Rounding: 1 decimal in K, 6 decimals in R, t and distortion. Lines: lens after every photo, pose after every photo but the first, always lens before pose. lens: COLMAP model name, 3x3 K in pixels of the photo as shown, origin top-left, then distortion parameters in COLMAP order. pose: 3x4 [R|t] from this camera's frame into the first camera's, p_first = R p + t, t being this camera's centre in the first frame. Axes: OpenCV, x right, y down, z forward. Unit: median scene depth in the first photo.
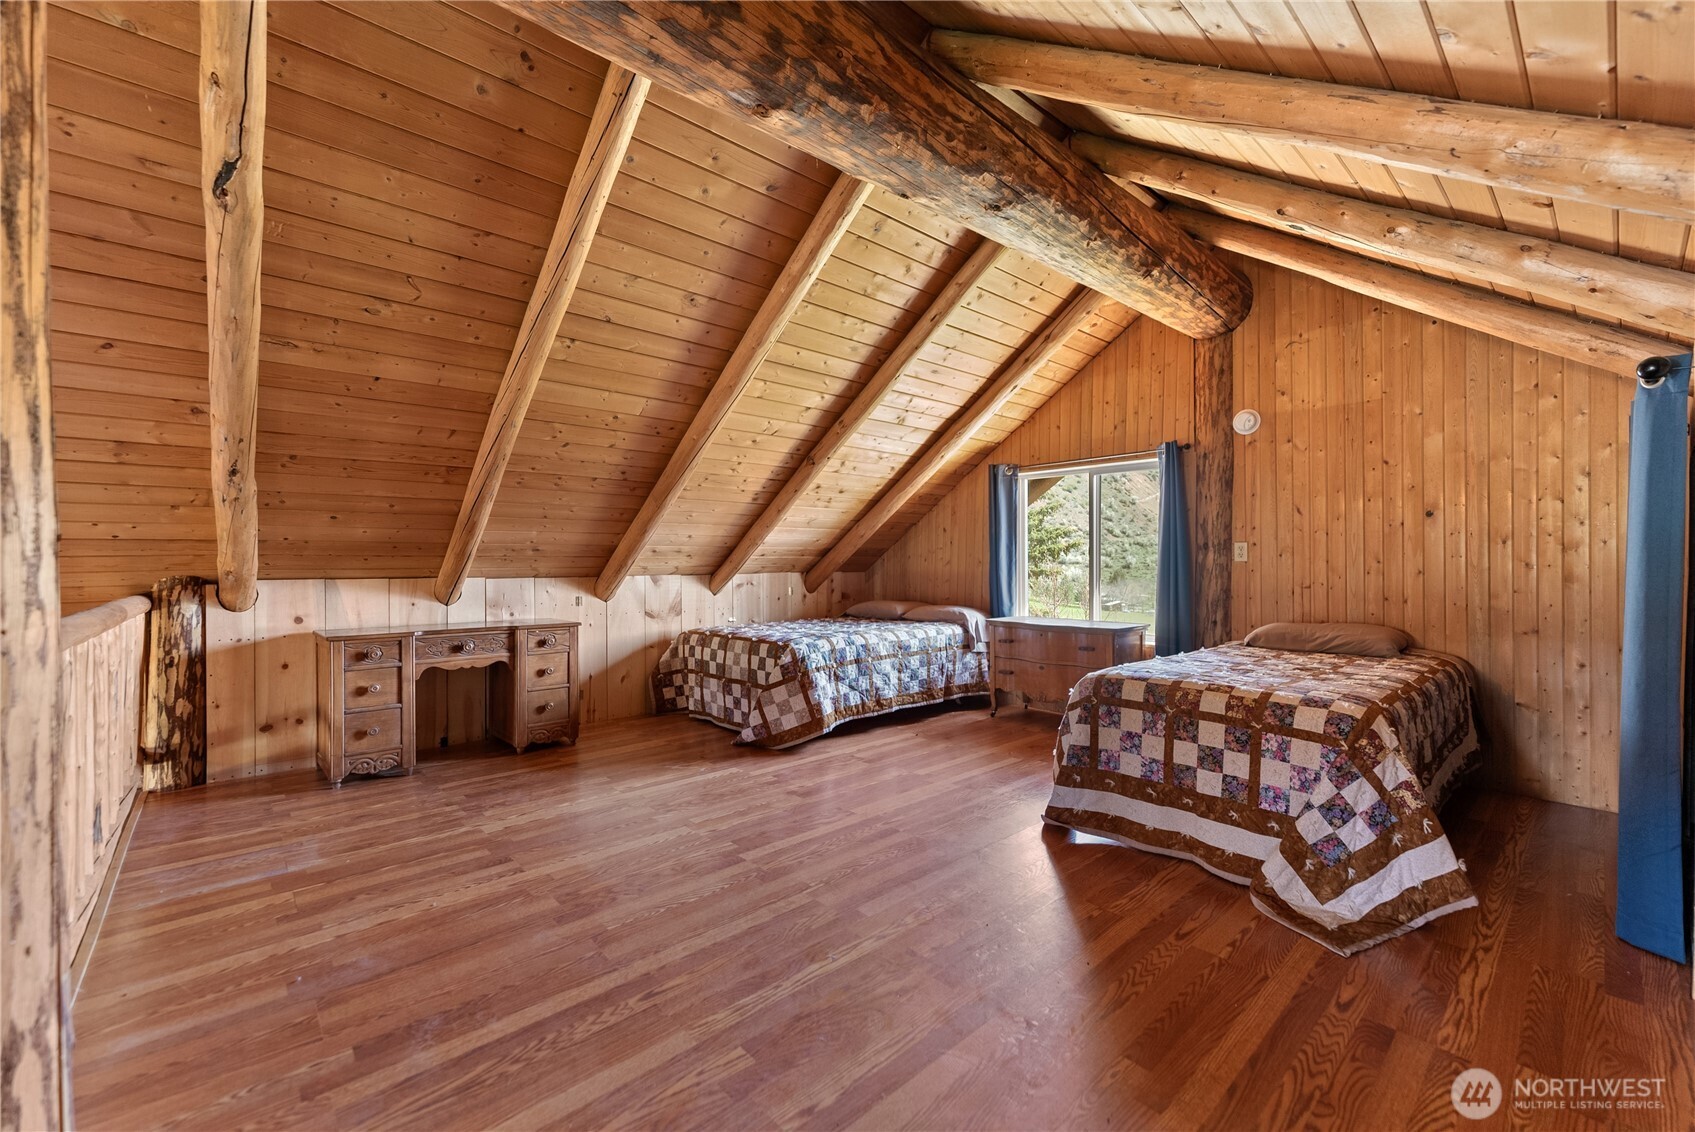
lens RADIAL K [[693.1, 0, 845.3], [0, 693.1, 565.5], [0, 0, 1]] dist [0.002350, 0.000684]
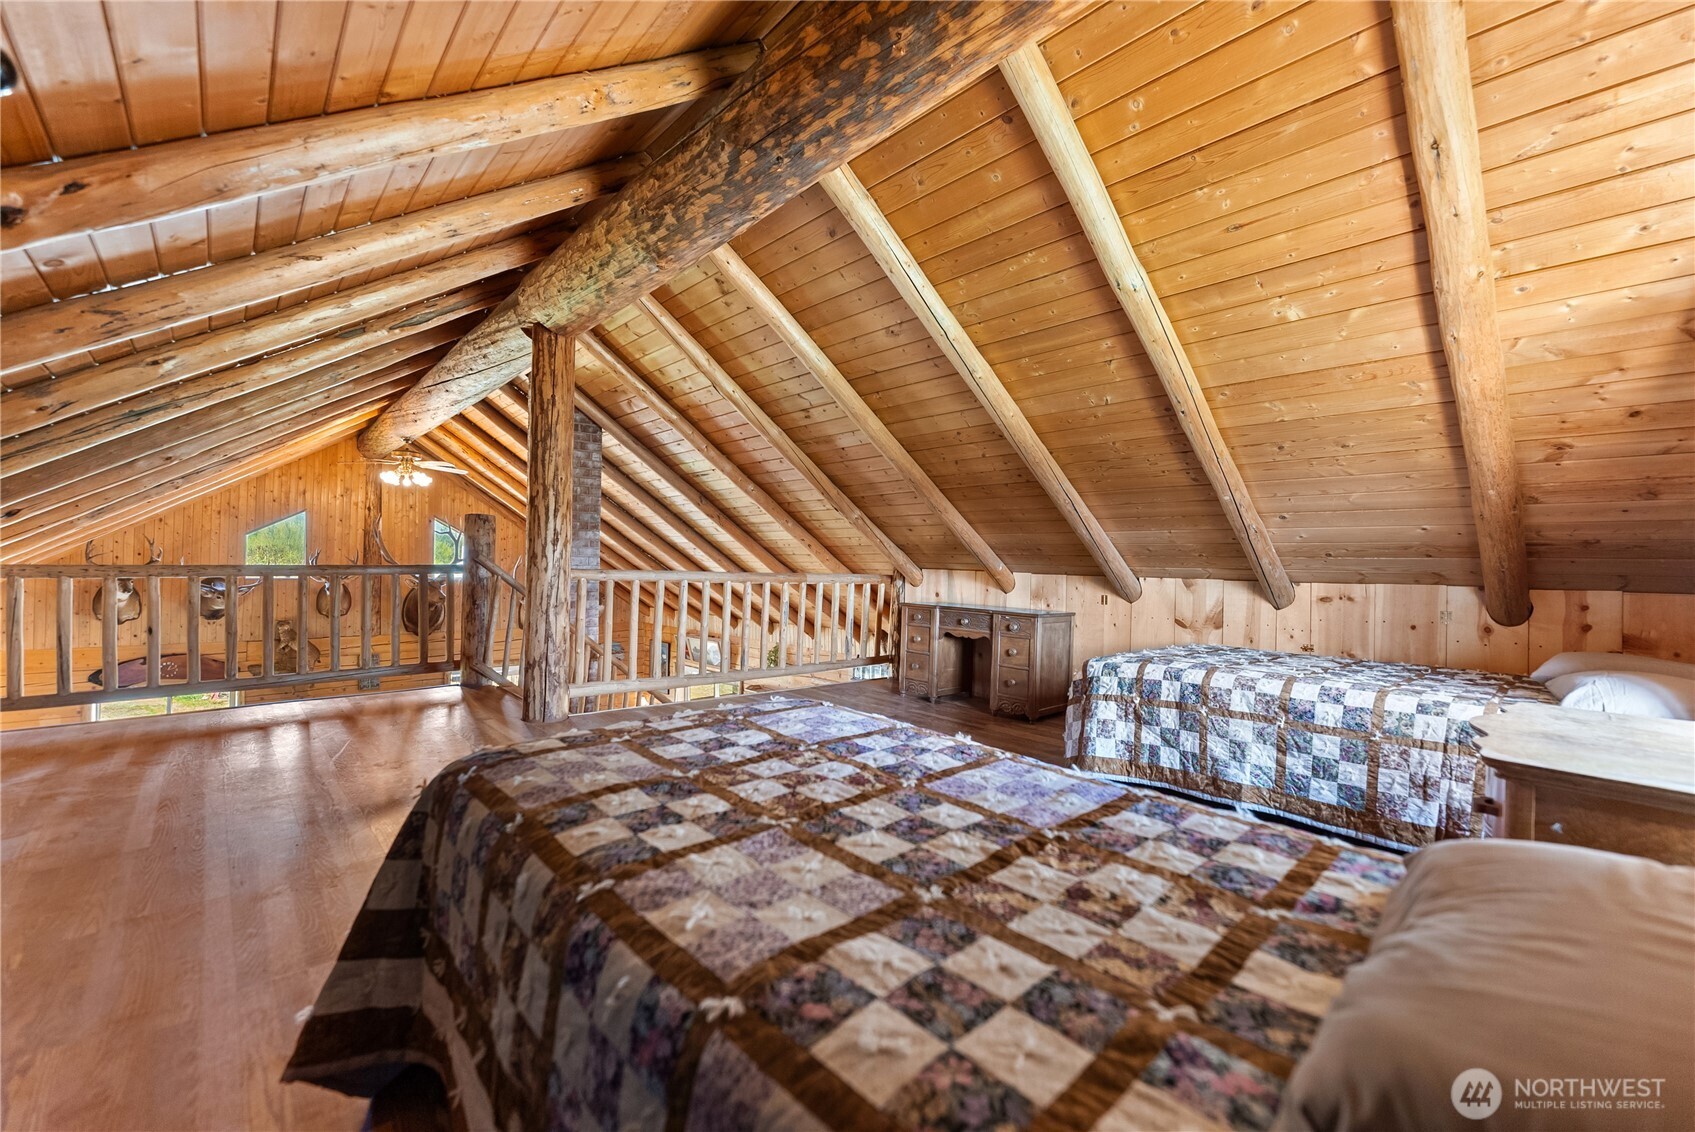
lens RADIAL K [[693.1, 0, 842.9], [0, 693.1, 570.5], [0, 0, 1]] dist [0.002350, 0.000684]
pose [[-0.004116, 0.012019, -0.999919, 0.800525], [-0.031230, 0.999438, 0.012142, 0.010277], [0.999504, 0.031278, -0.003738, 0.779632]]
